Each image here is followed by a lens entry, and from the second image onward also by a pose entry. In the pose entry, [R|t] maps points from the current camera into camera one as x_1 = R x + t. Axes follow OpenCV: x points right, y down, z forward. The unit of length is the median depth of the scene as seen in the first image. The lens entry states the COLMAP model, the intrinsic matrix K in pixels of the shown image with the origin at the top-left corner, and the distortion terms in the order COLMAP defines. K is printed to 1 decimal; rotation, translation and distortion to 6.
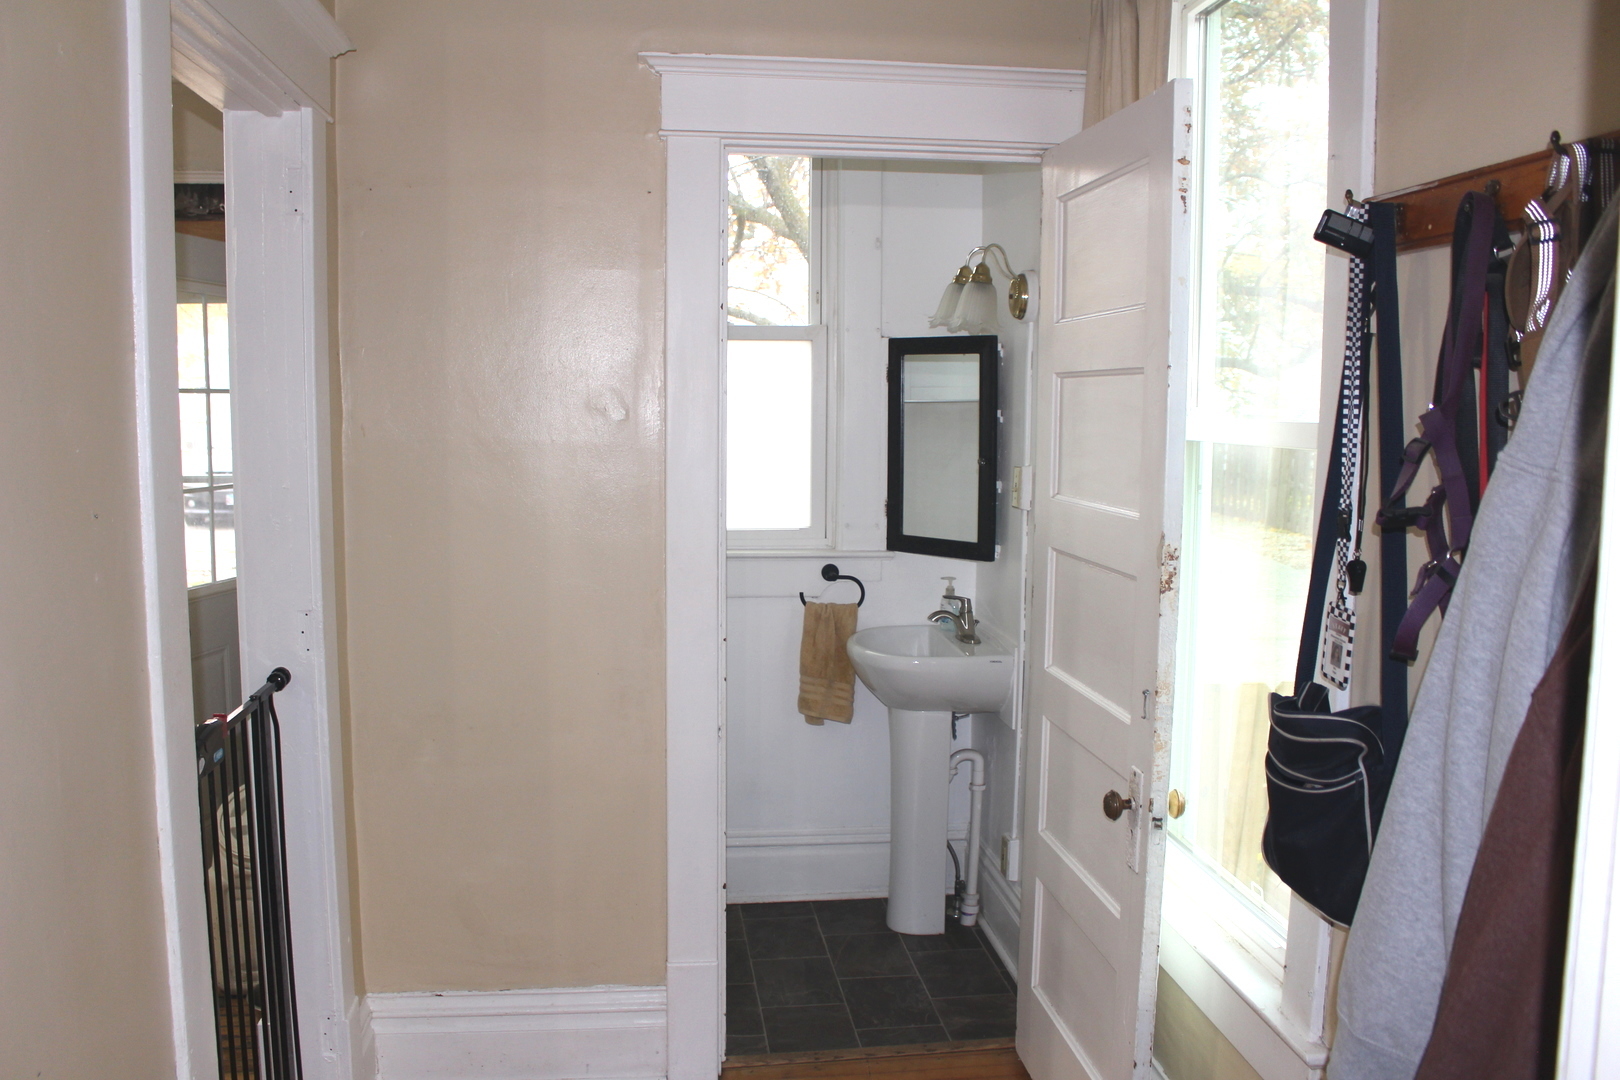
lens RADIAL K [[1322.2, 0, 810.0], [0, 1322.2, 540.0], [0, 0, 1]] dist [-0.087712, 0.002487]
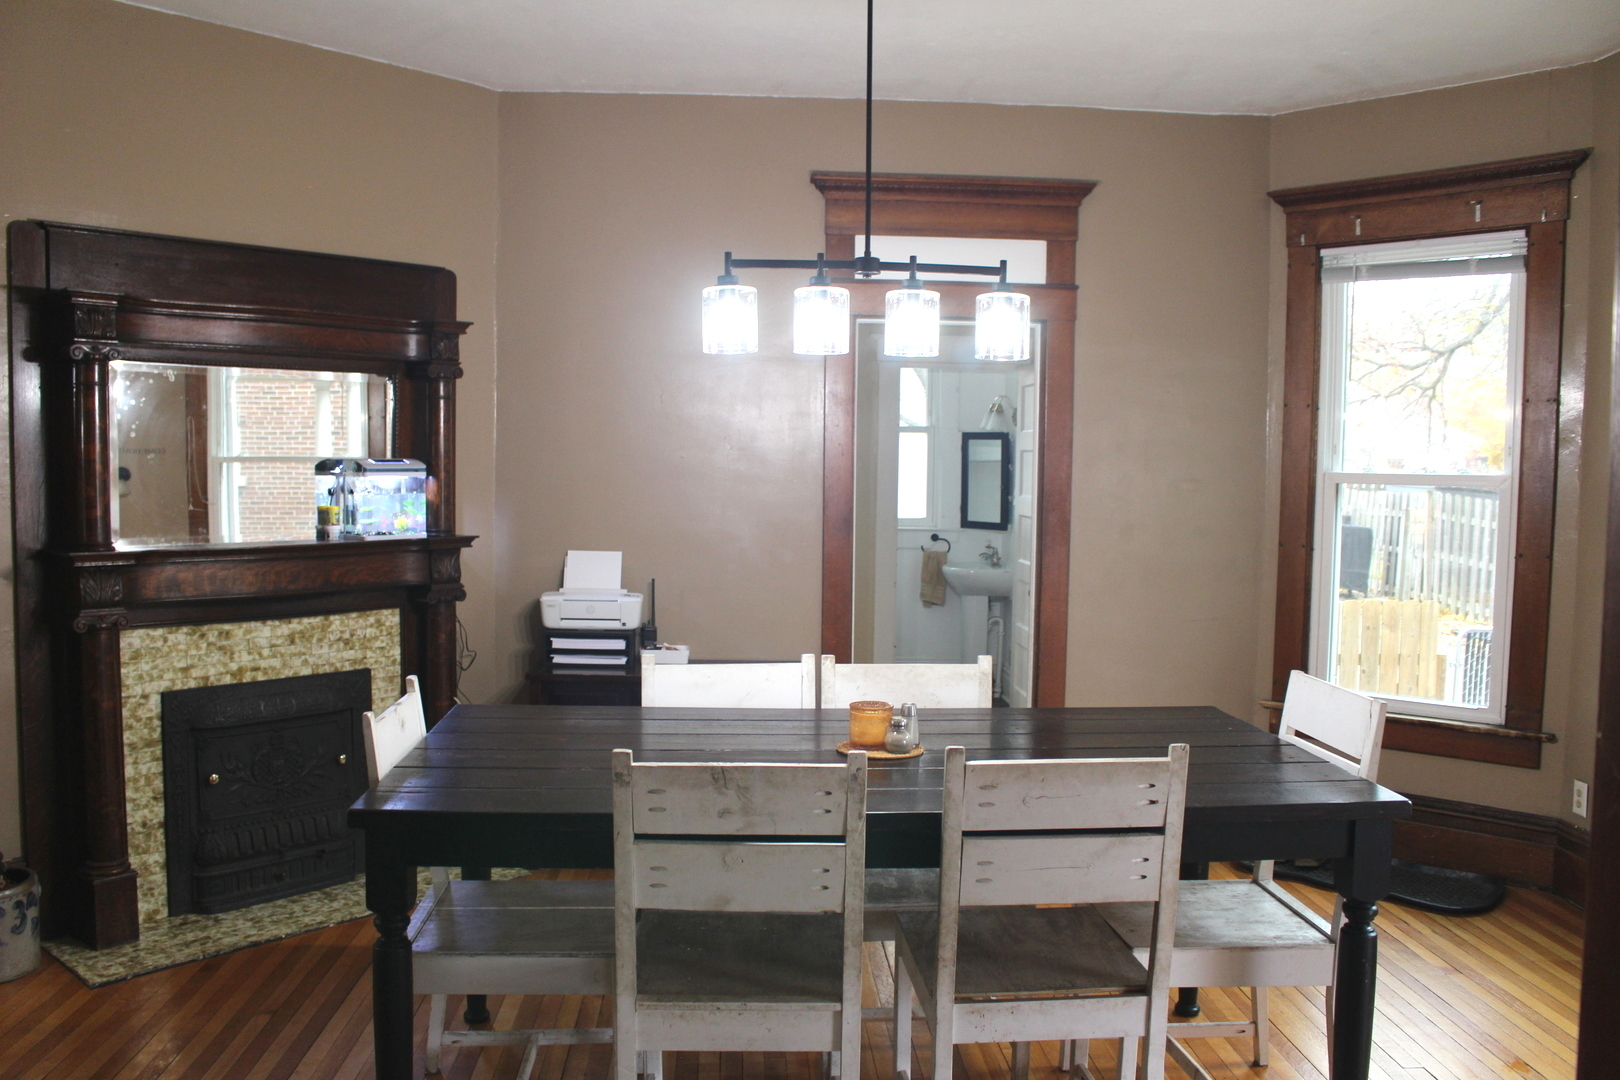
lens RADIAL K [[1322.2, 0, 810.0], [0, 1322.2, 540.0], [0, 0, 1]] dist [-0.087712, 0.002487]
pose [[0.997620, 0.011718, -0.067947, -0.043823], [-0.014330, 0.999172, -0.038078, 0.119086], [0.067444, 0.038961, 0.996962, -1.240563]]
